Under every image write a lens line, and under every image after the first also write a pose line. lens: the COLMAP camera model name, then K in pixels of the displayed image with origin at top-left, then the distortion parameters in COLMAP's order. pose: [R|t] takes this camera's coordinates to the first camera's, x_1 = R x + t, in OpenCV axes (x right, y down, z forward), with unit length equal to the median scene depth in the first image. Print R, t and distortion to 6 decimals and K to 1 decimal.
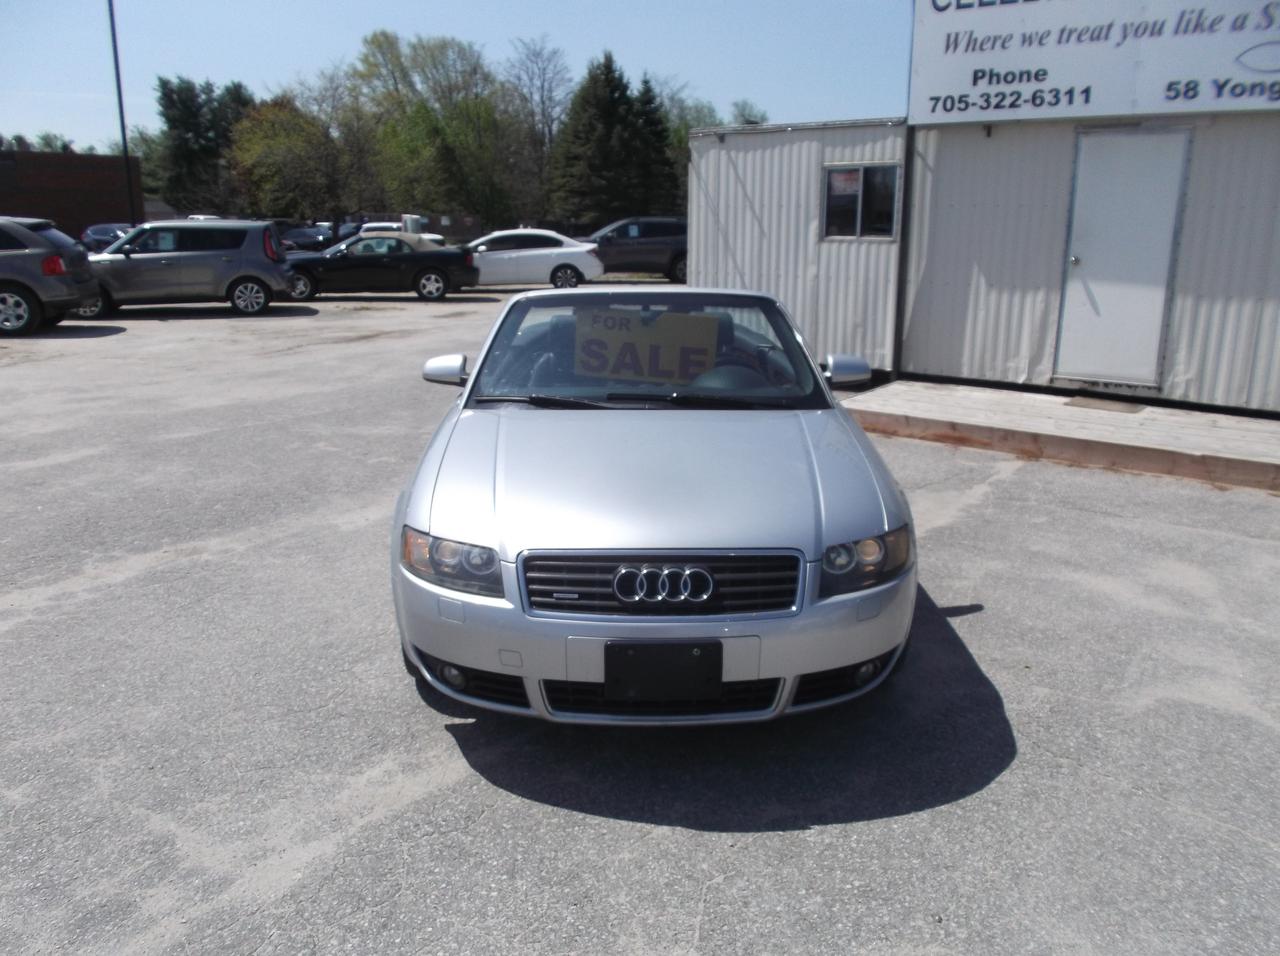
lens RADIAL K [[1026.0, 0, 647.2], [0, 1026.0, 477.9], [0, 0, 1]] dist [-0.022835, 0.011252]
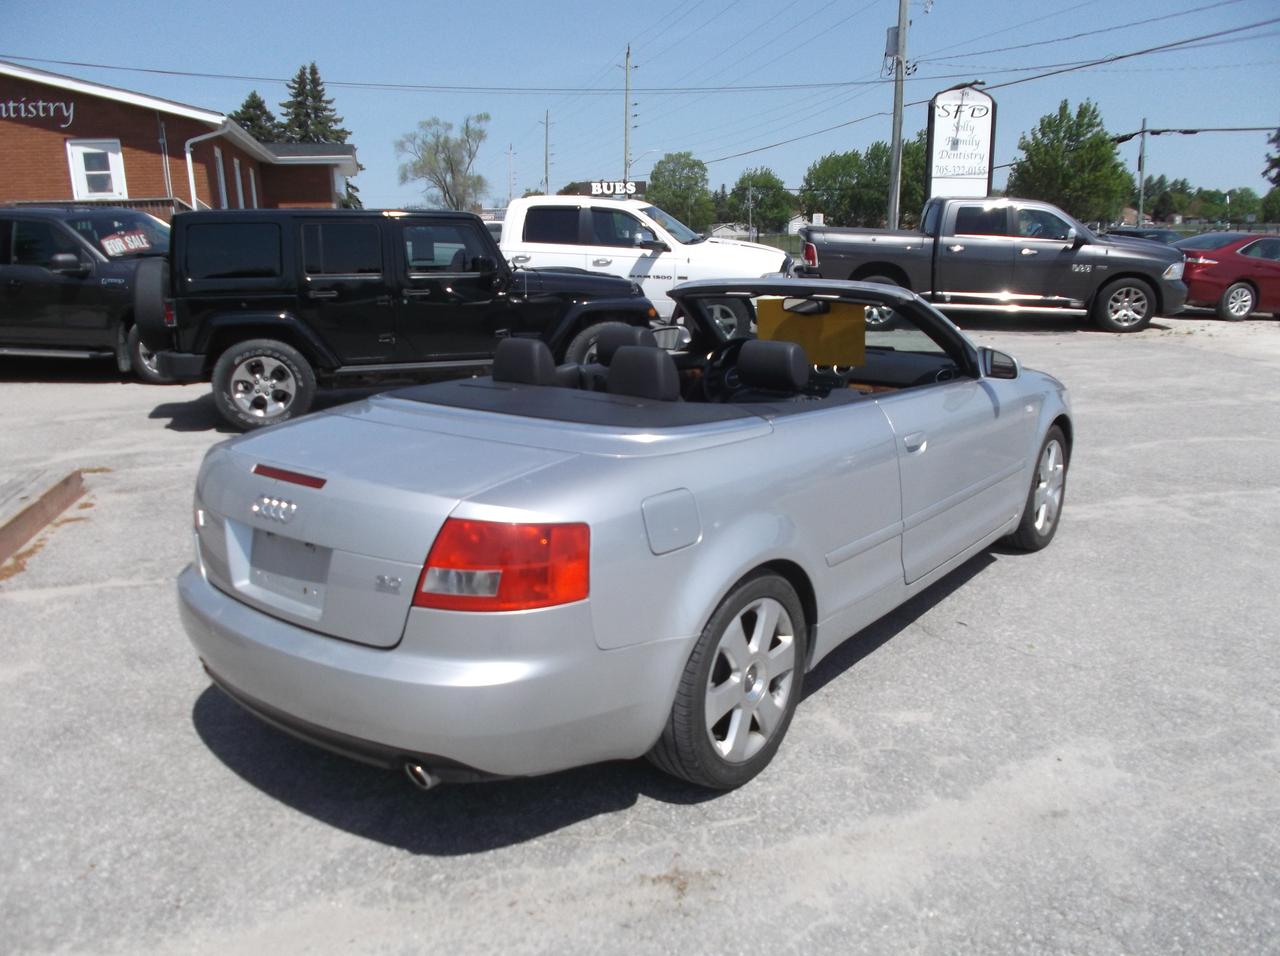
lens RADIAL K [[1026.0, 0, 637.8], [0, 1026.0, 475.1], [0, 0, 1]] dist [-0.022835, 0.011252]
pose [[-0.765099, -0.152442, 0.625607, -0.163215], [0.161387, 0.895163, 0.415497, -0.138056], [-0.623360, 0.418861, -0.660286, 0.558520]]
